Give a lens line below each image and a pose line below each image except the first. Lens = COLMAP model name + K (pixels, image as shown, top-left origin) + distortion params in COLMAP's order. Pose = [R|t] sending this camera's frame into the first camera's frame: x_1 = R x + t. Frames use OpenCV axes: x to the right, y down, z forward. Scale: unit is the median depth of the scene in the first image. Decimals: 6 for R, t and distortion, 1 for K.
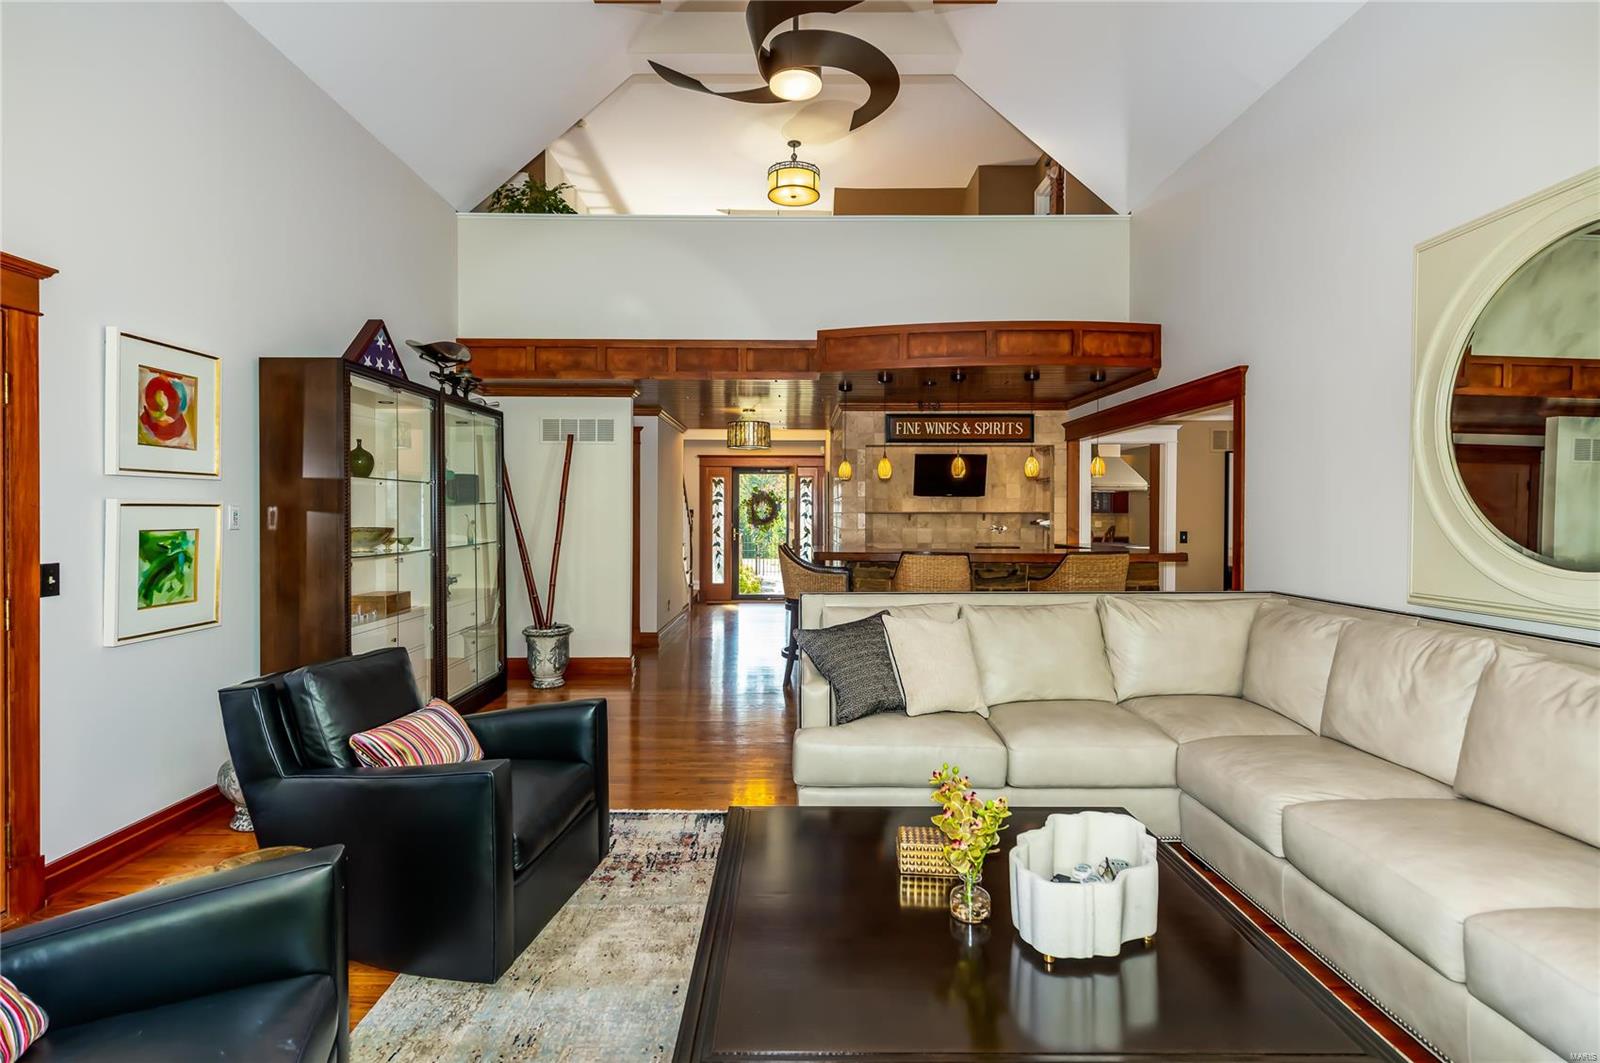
lens RADIAL K [[800.4, 0, 797.2], [0, 800.4, 518.1], [0, 0, 1]] dist [0.004905, 0.000409]
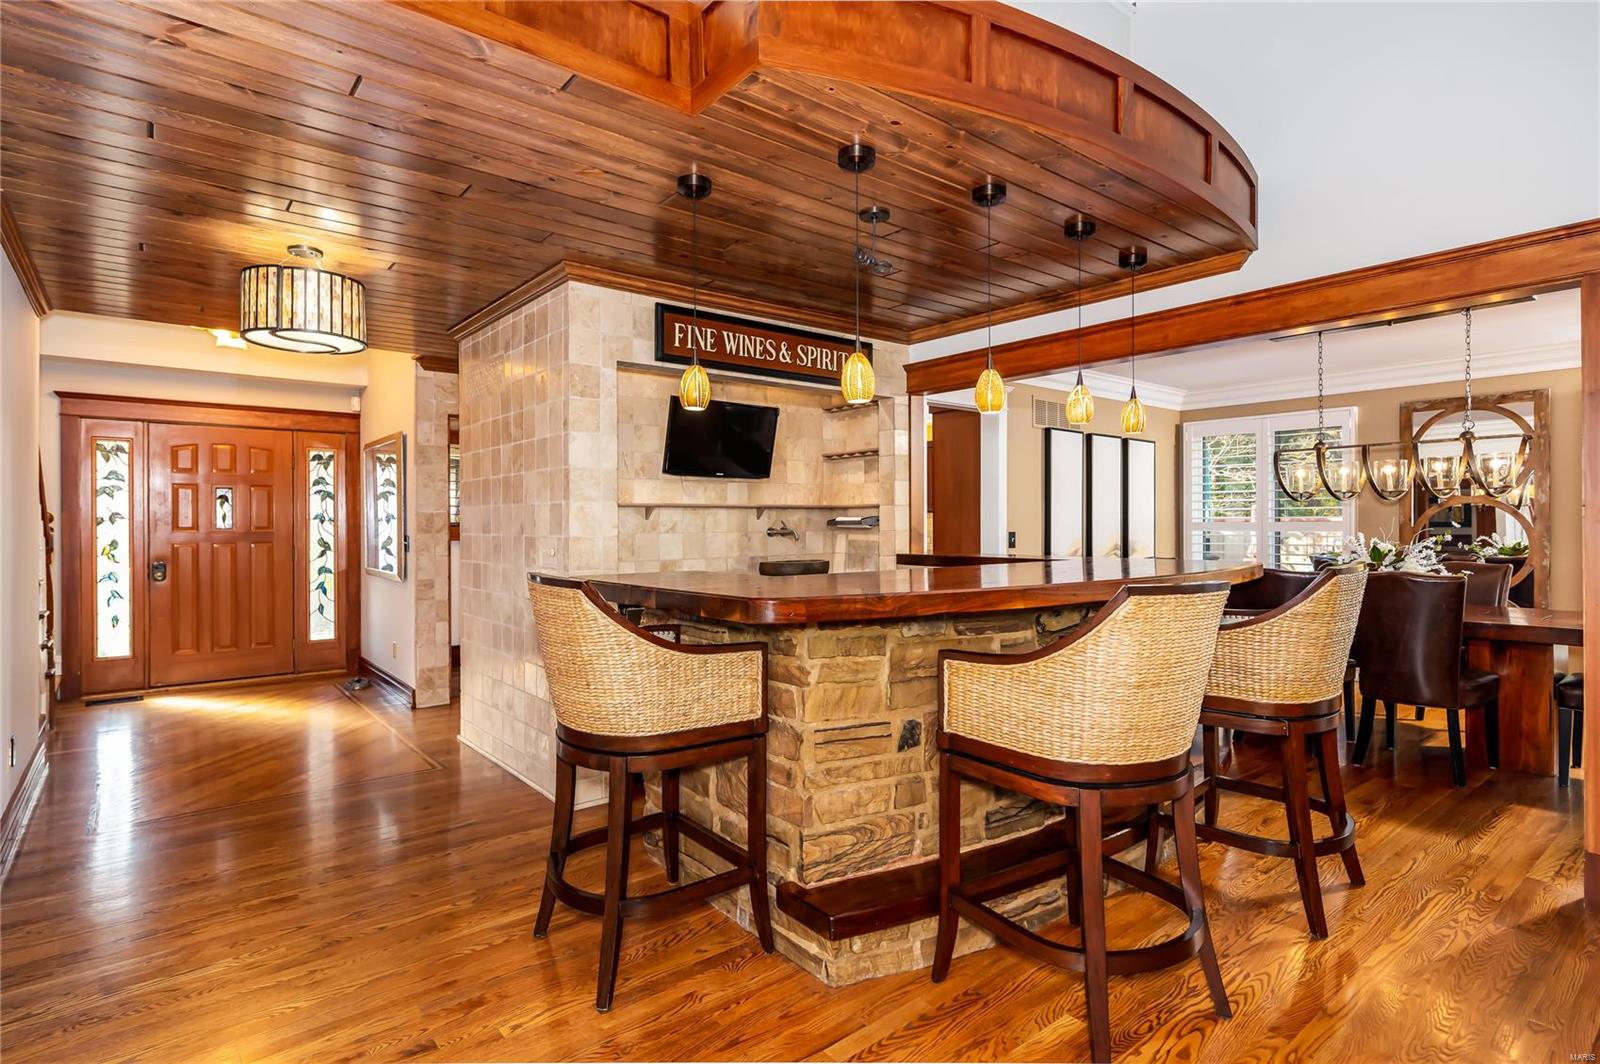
lens RADIAL K [[800.4, 0, 797.2], [0, 800.4, 518.6], [0, 0, 1]] dist [0.004905, 0.000409]
pose [[0.775791, -0.002112, 0.630986, -0.123709], [0.010463, 0.999900, -0.009518, 0.008475], [-0.630903, 0.013986, 0.775735, 0.514480]]
